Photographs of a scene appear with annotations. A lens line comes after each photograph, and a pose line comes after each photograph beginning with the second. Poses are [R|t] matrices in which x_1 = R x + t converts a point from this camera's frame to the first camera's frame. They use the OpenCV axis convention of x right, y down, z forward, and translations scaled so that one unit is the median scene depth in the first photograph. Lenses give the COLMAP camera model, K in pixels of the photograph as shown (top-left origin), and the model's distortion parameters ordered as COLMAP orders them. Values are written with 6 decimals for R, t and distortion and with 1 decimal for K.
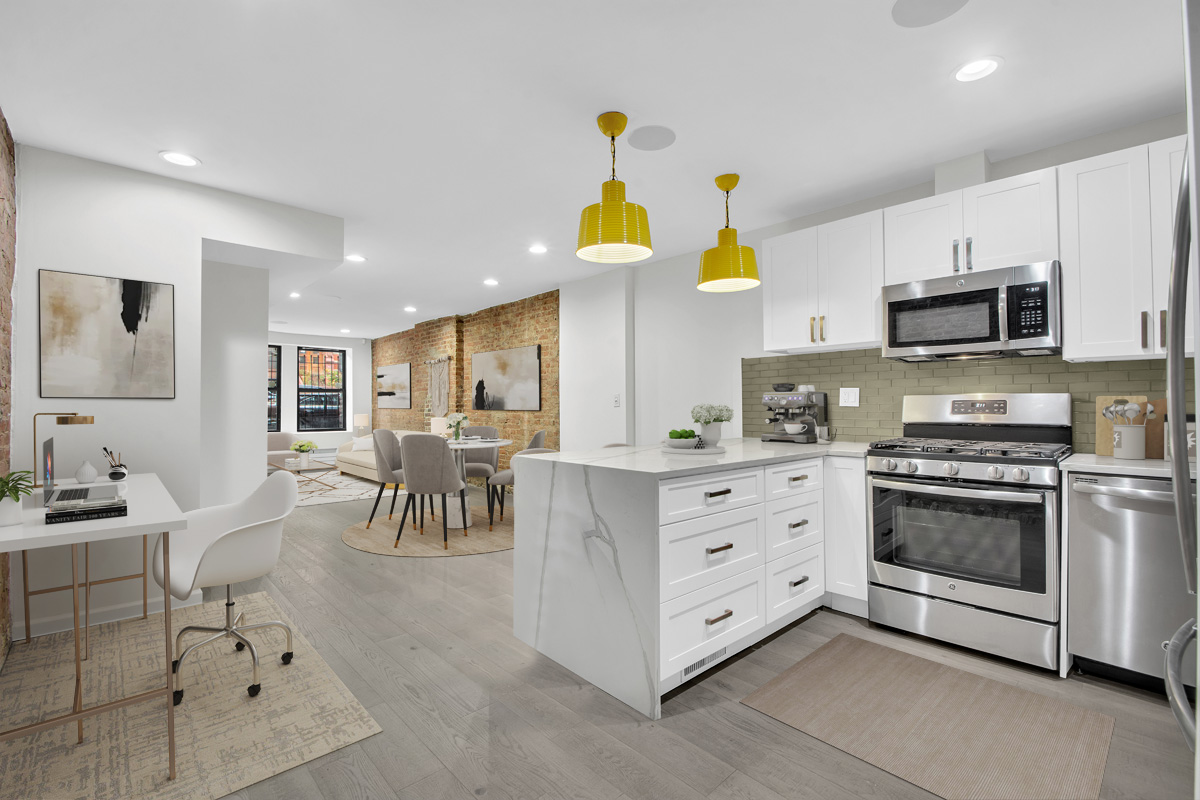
lens RADIAL K [[533.0, 0, 600.0], [0, 533.0, 400.0], [0, 0, 1]] dist [-0.022826, -0.000121]
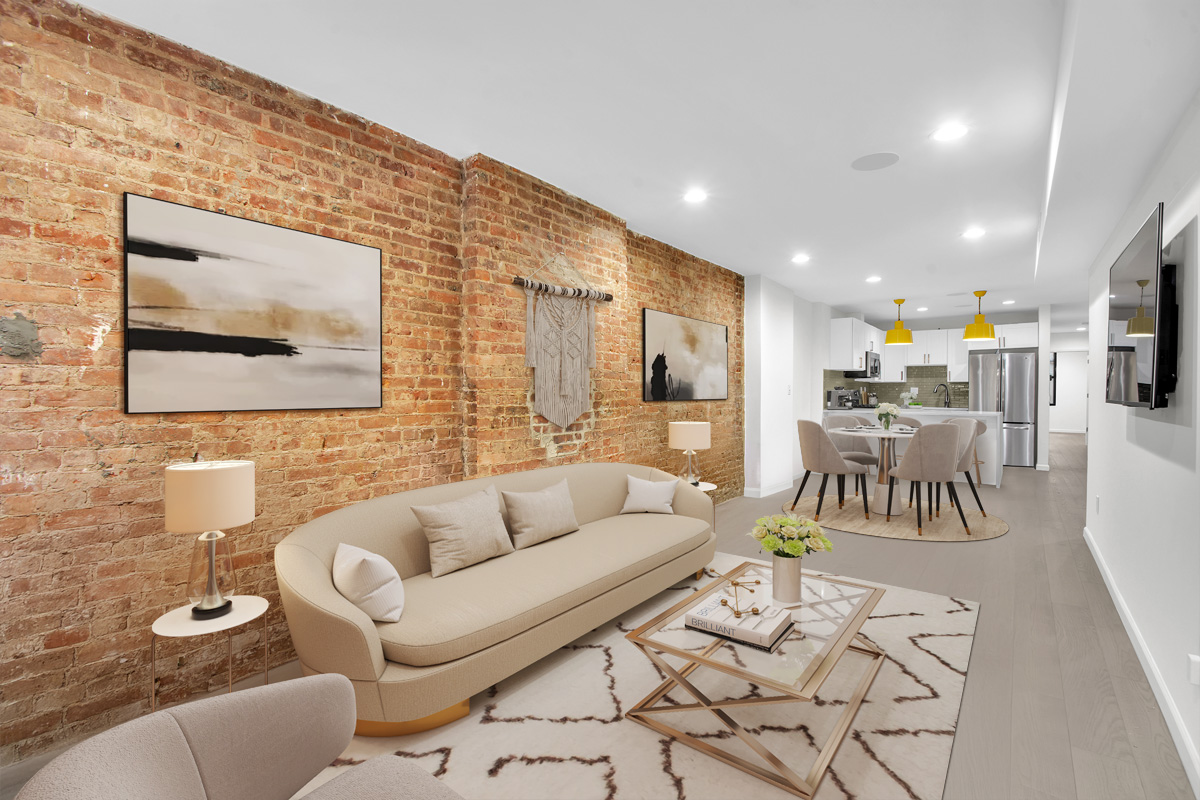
lens RADIAL K [[533.0, 0, 600.0], [0, 533.0, 400.0], [0, 0, 1]] dist [-0.022826, -0.000121]
pose [[-0.158218, -0.021926, 0.987161, -0.847083], [-0.014452, 0.999698, 0.019888, 0.005543], [-0.987298, -0.011120, -0.158487, 1.190647]]
